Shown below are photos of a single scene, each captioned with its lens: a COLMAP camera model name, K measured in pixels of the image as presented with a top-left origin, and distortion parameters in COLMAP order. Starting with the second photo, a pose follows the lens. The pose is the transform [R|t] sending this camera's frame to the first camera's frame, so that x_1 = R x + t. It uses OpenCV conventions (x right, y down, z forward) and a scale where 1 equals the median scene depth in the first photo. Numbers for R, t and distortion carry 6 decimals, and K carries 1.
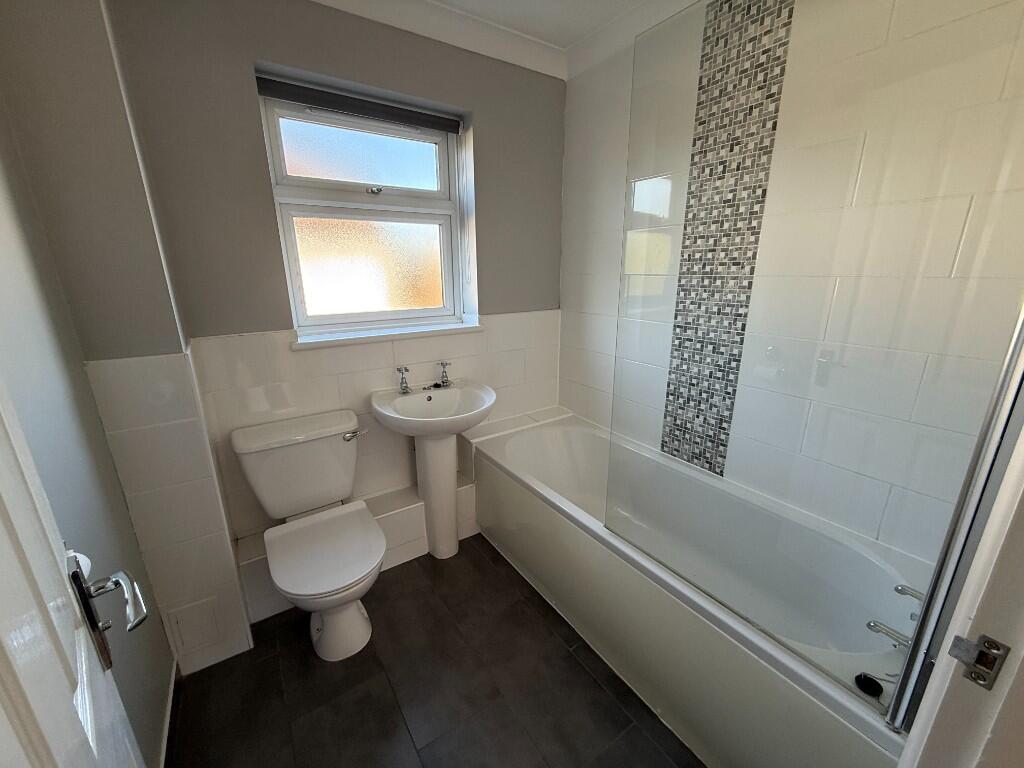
lens RADIAL K [[408.5, 0, 512.0], [0, 408.5, 384.0], [0, 0, 1]] dist [0.000616, 0.000009]
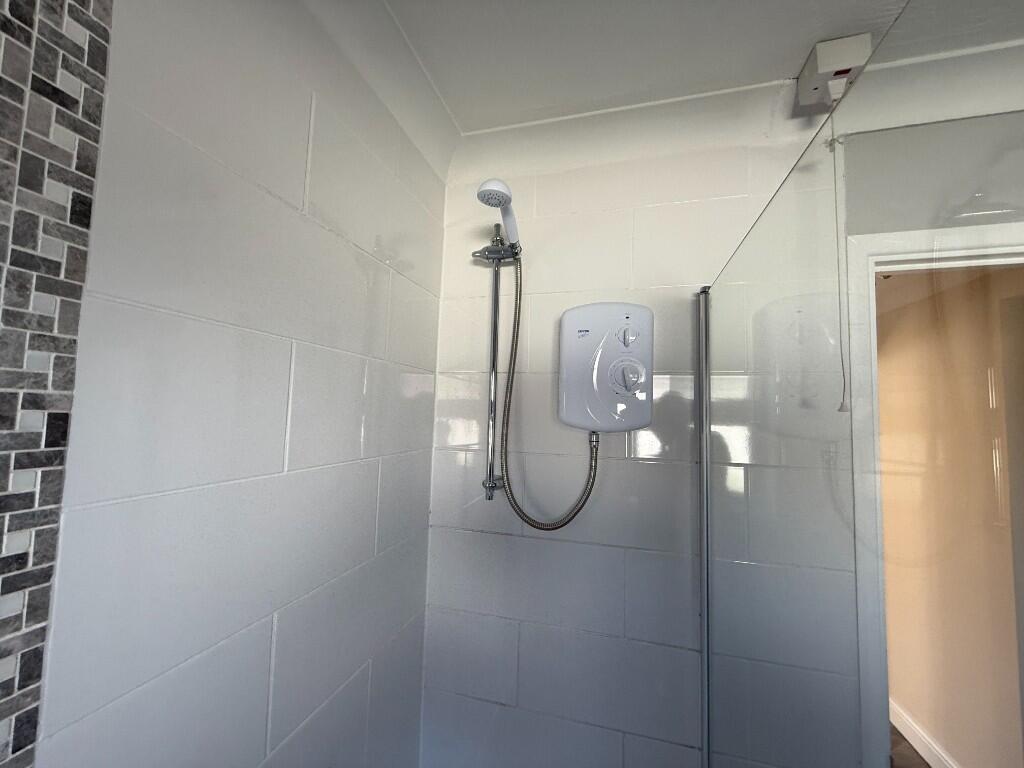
lens RADIAL K [[408.5, 0, 512.0], [0, 408.5, 384.0], [0, 0, 1]] dist [0.000616, 0.000009]
pose [[-0.649699, 0.043631, 0.758939, 0.230212], [0.188426, 0.976440, 0.105170, -0.471687], [-0.736469, 0.211332, -0.642613, 0.956471]]
